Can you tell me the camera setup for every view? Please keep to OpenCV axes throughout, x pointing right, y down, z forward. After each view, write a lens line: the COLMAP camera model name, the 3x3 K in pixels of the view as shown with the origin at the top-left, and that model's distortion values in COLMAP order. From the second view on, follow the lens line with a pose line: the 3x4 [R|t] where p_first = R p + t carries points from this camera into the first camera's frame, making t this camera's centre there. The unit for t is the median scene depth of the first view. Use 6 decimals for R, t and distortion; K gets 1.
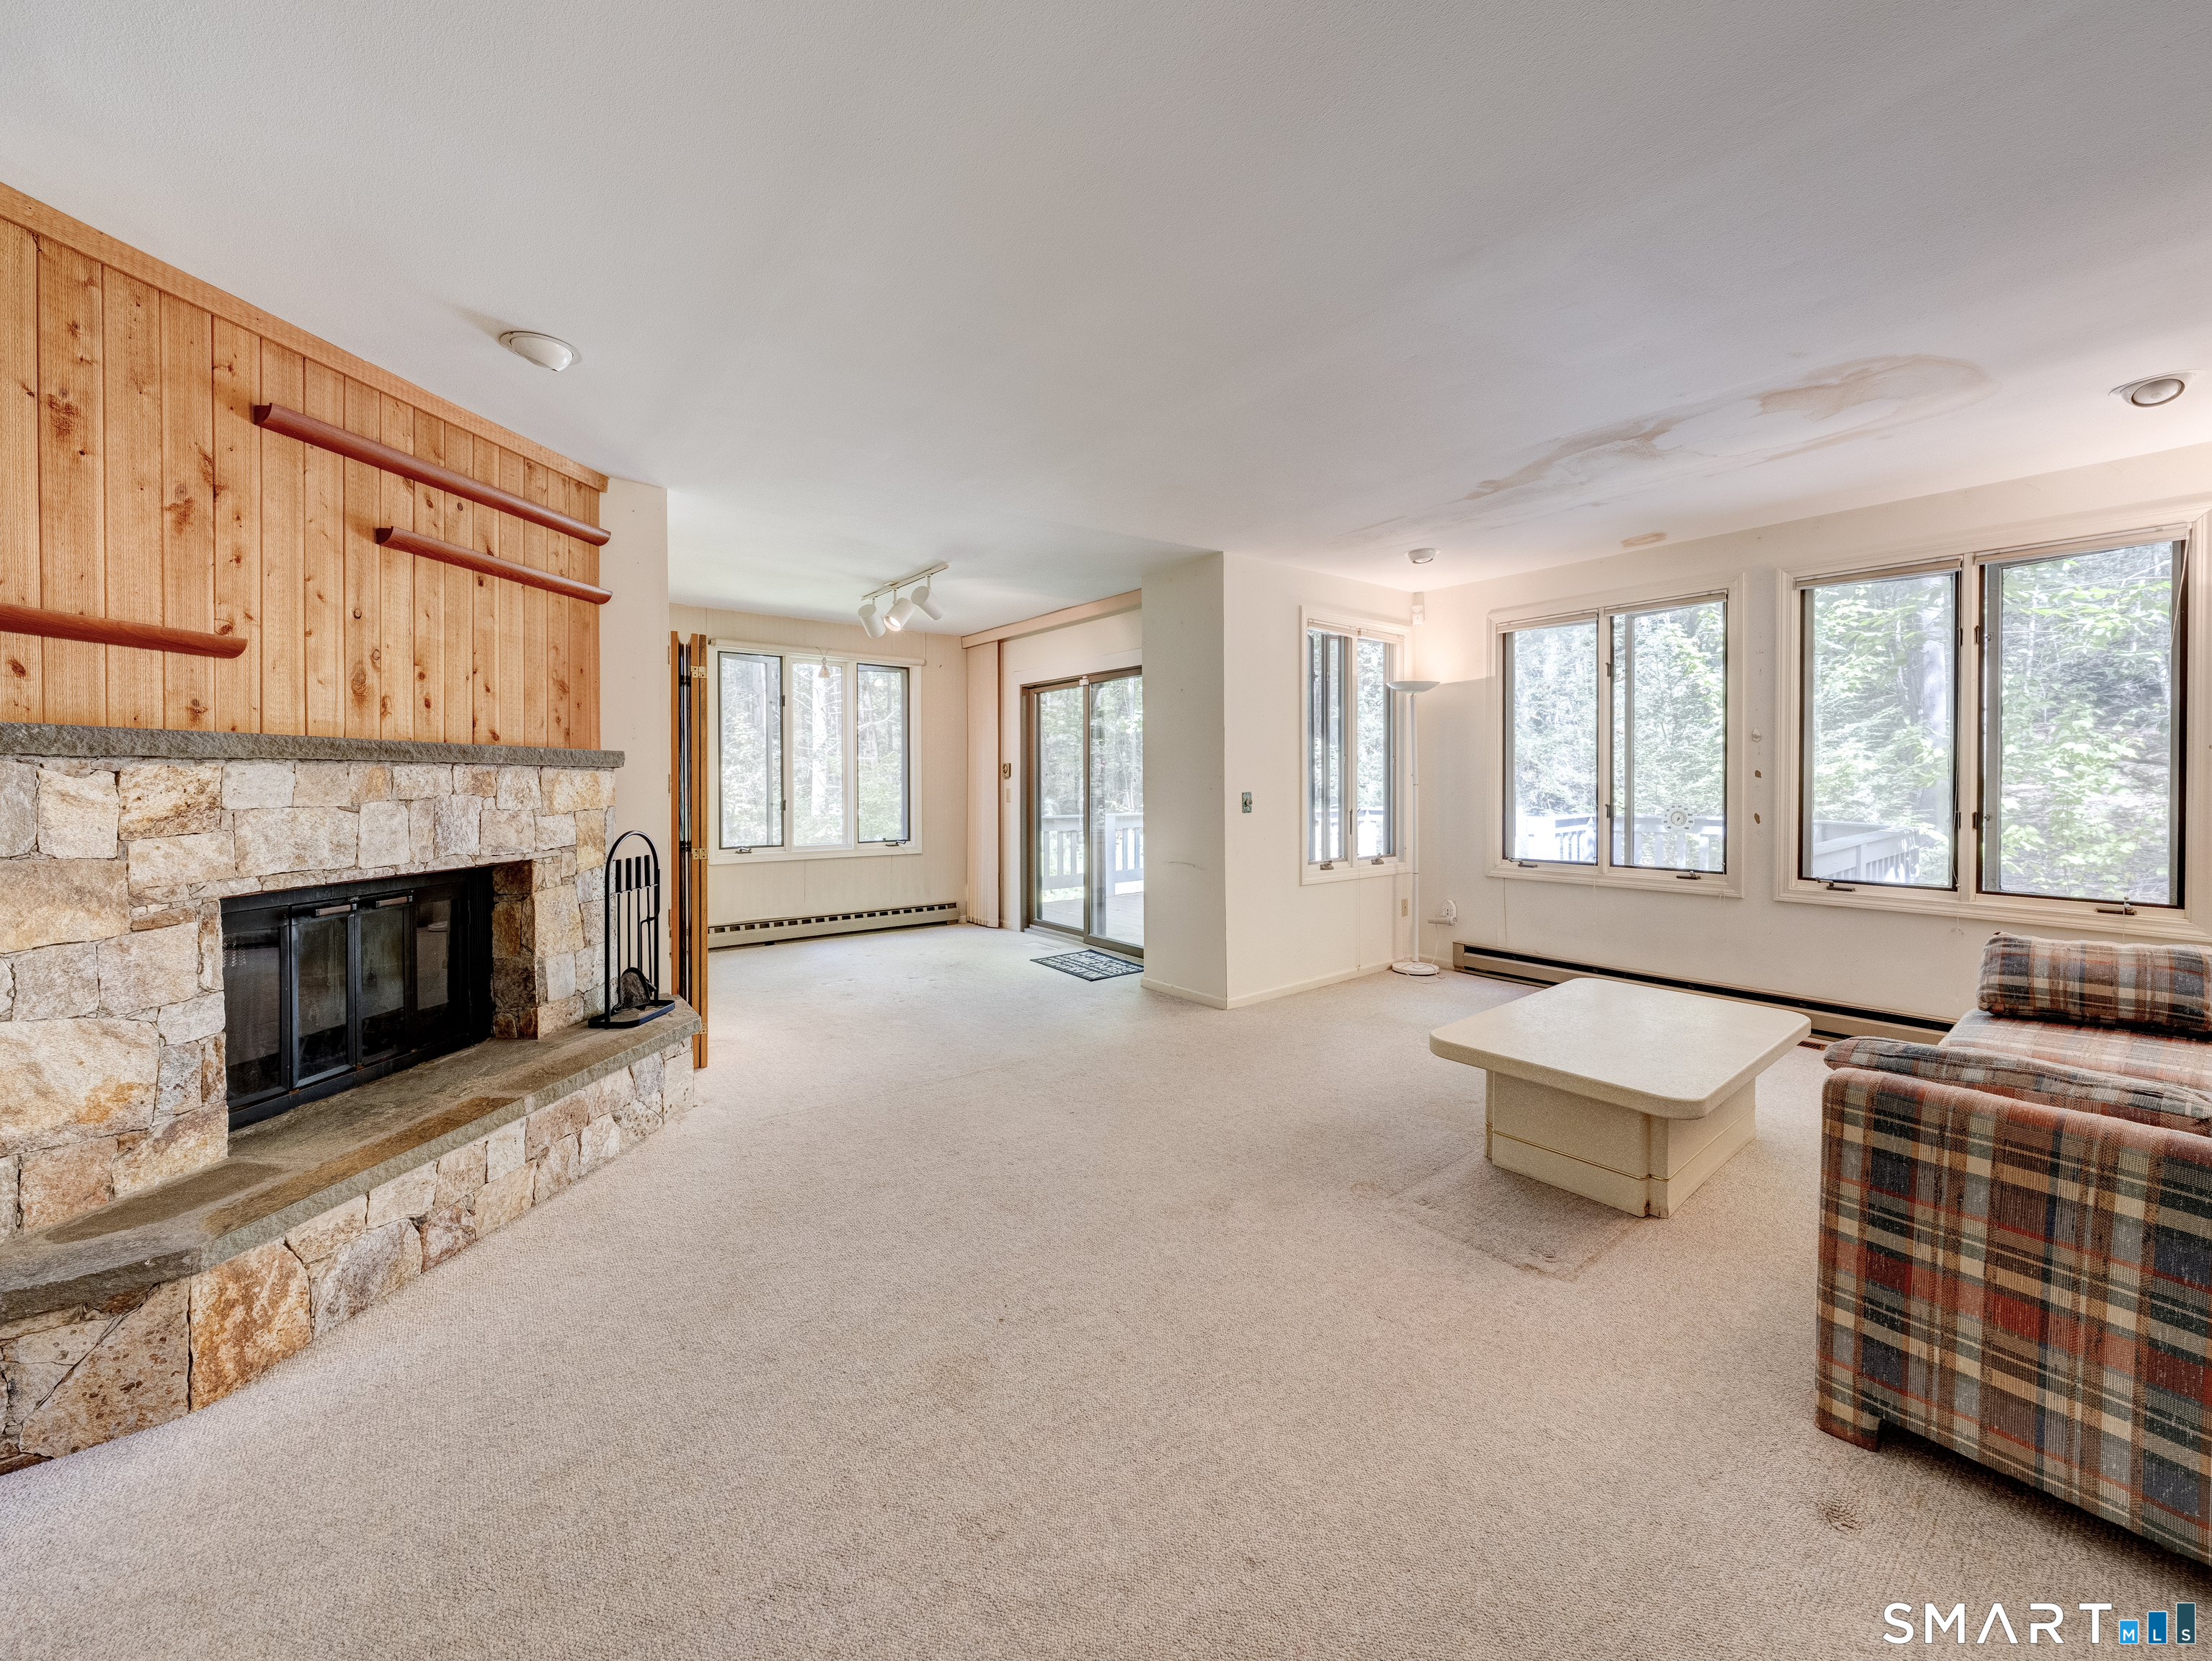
lens RADIAL K [[858.7, 0, 1115.7], [0, 858.7, 789.6], [0, 0, 1]] dist [-0.001844, -0.000283]
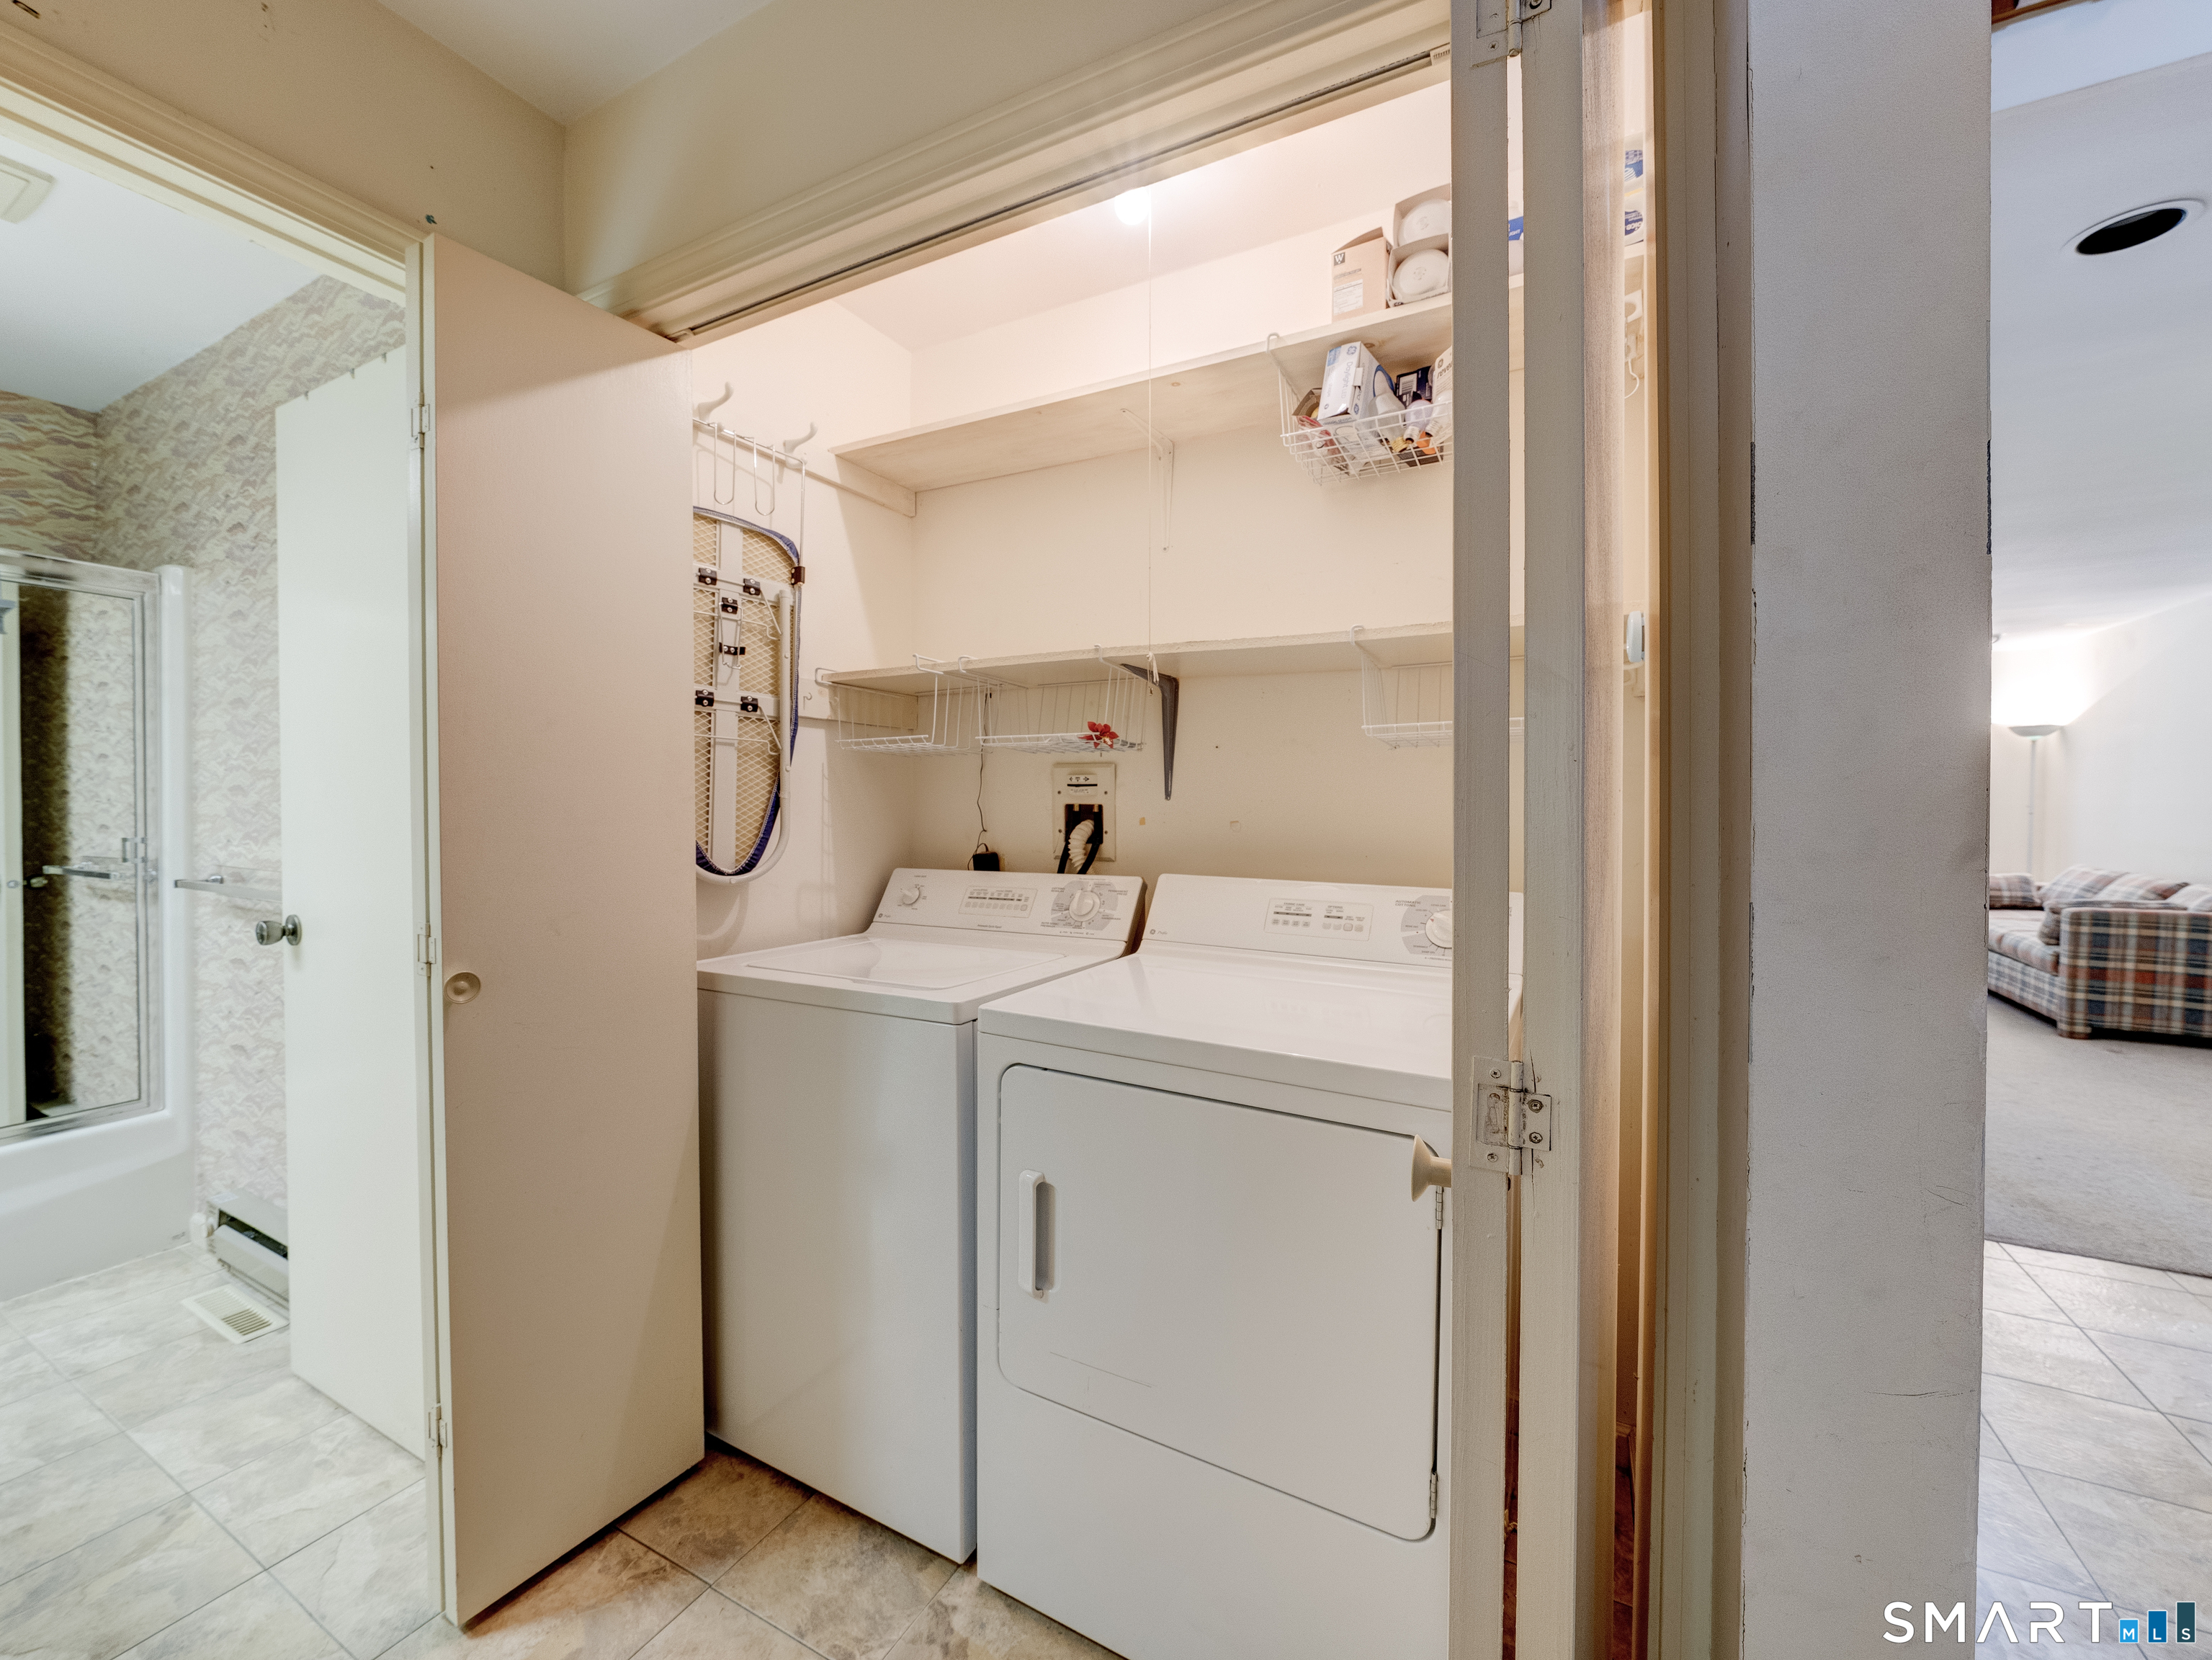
lens RADIAL K [[819.0, 0, 1107.1], [0, 819.0, 823.8], [0, 0, 1]] dist [-0.002867, -0.000016]
pose [[0.926572, -0.007134, 0.376051, -2.036847], [0.005479, 0.999970, 0.005471, 0.014027], [-0.376078, -0.003009, 0.926583, -0.180352]]
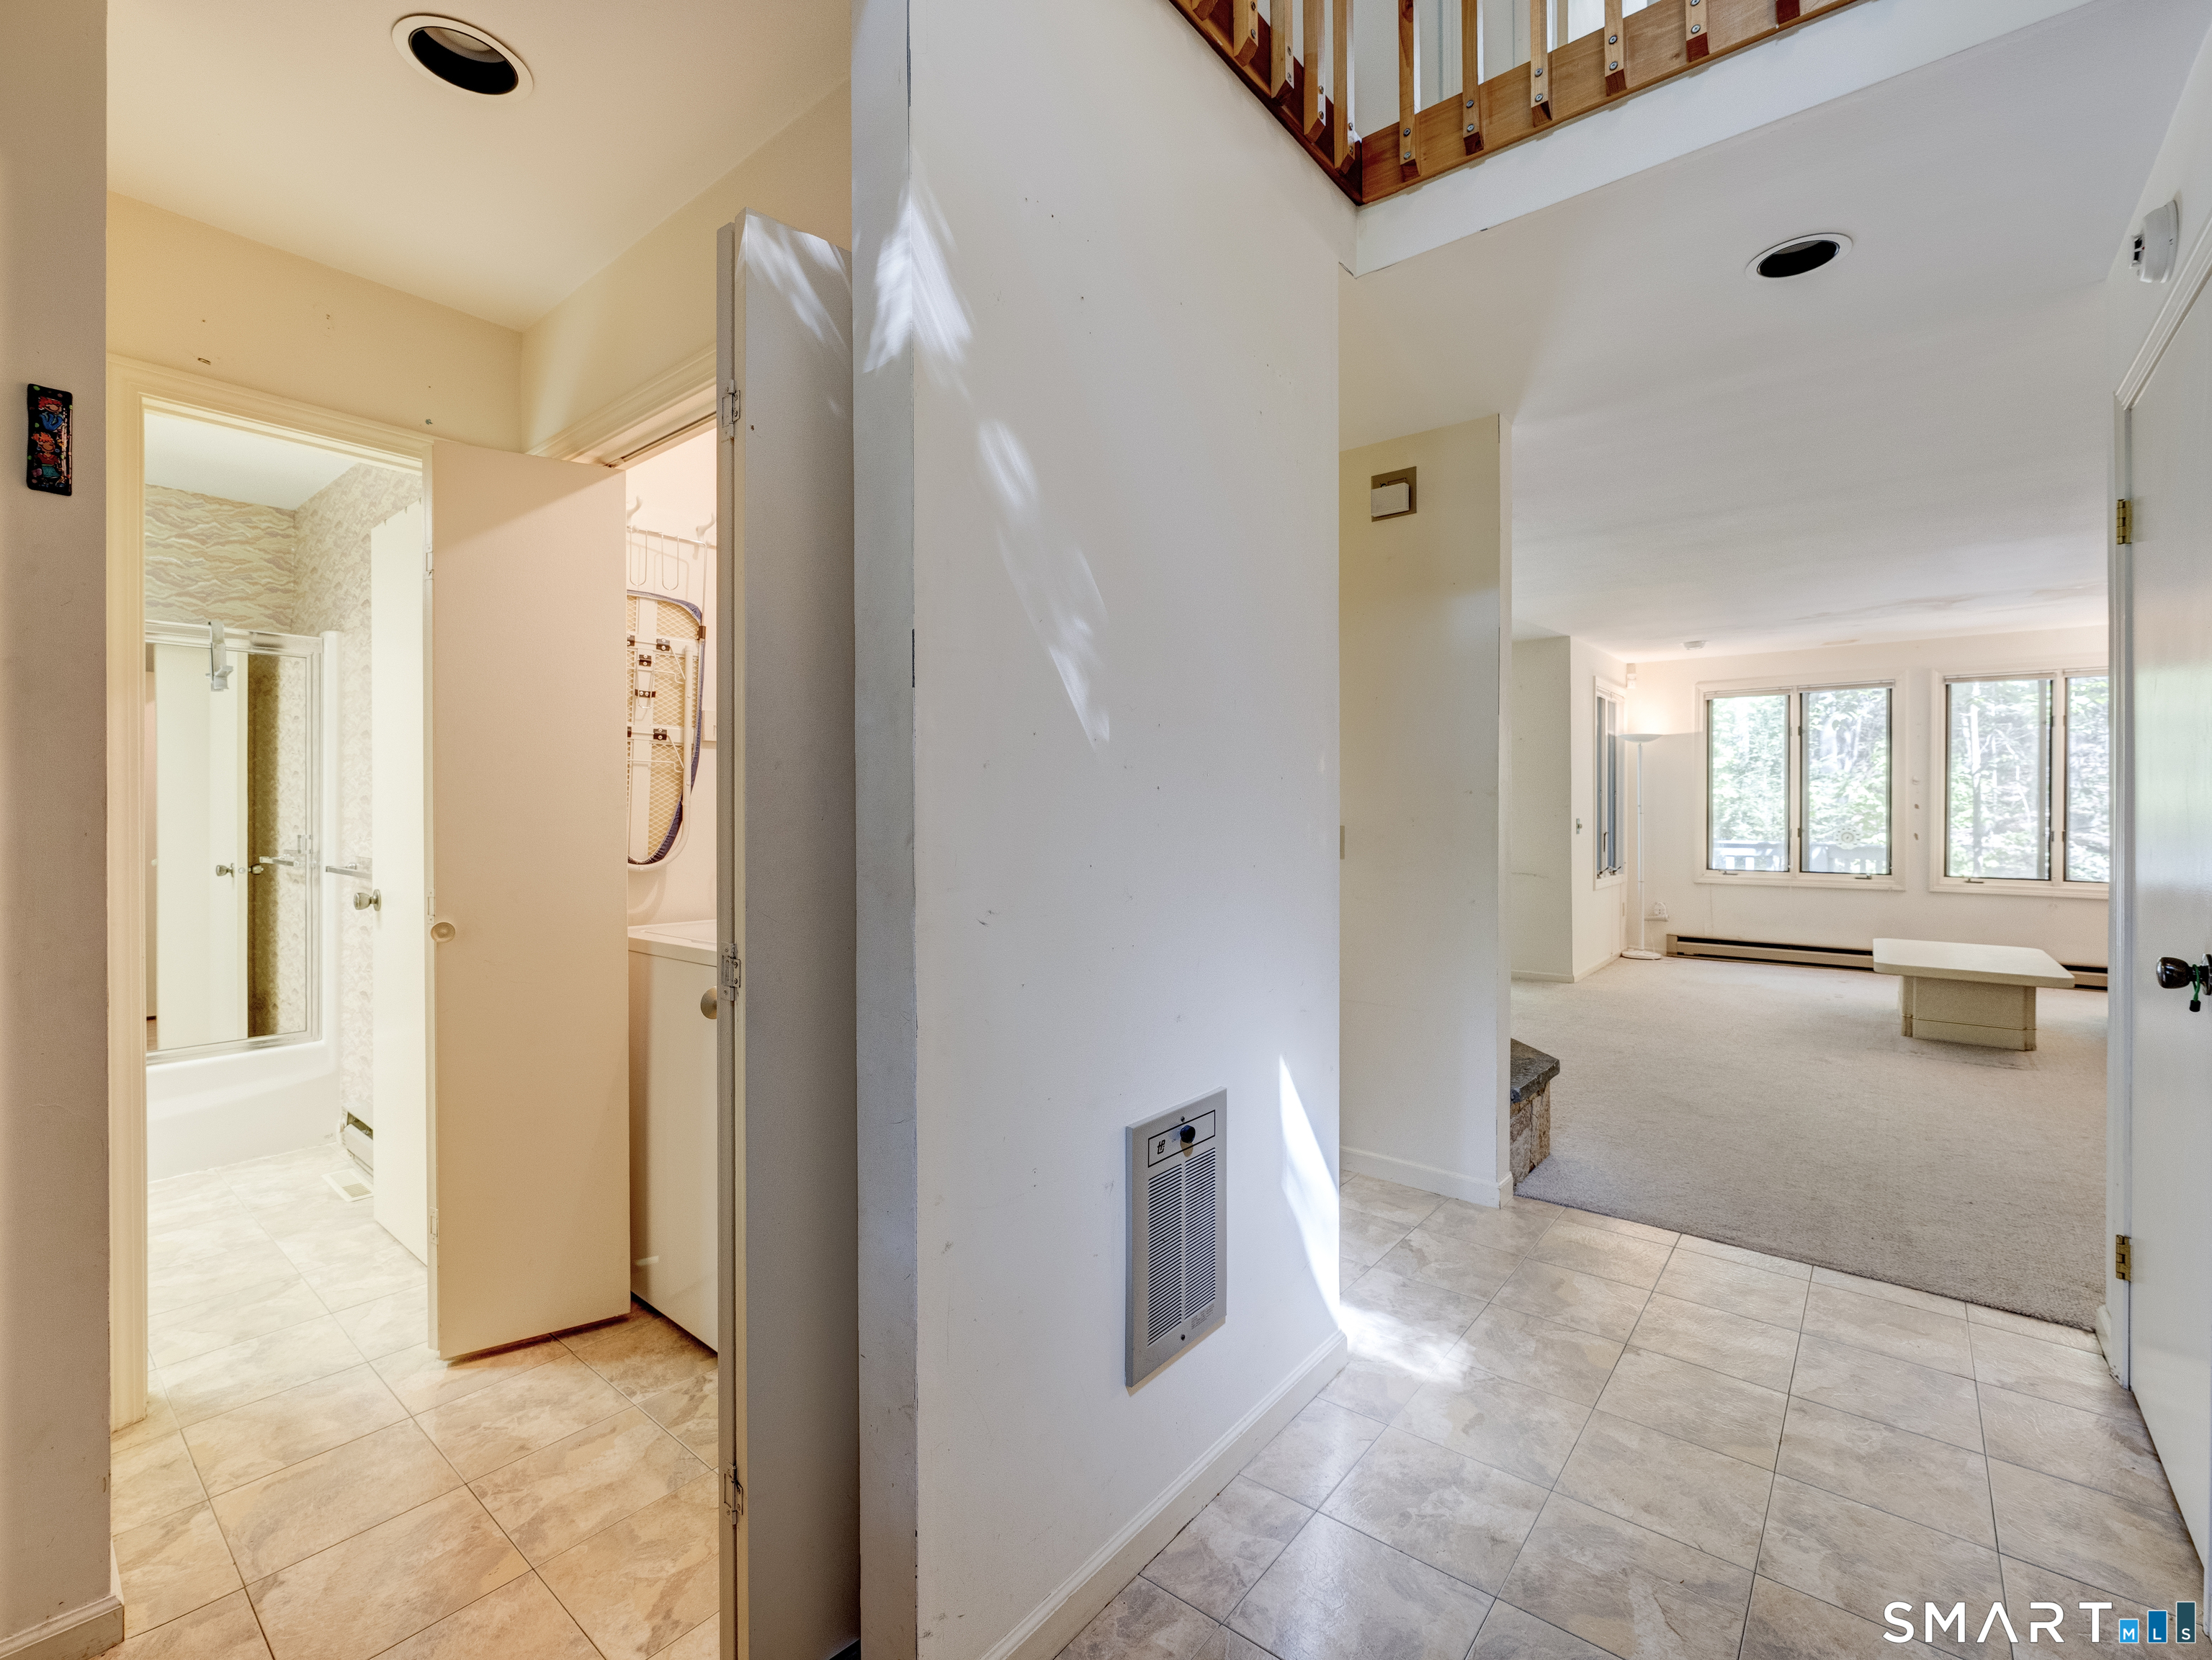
lens RADIAL K [[920.5, 0, 1062.1], [0, 920.5, 820.4], [0, 0, 1]] dist [0.012653, -0.009702]
pose [[0.987162, -0.001381, 0.159716, -1.713657], [0.002202, 0.999985, -0.004964, 0.017103], [-0.159707, 0.005252, 0.987151, -0.588765]]
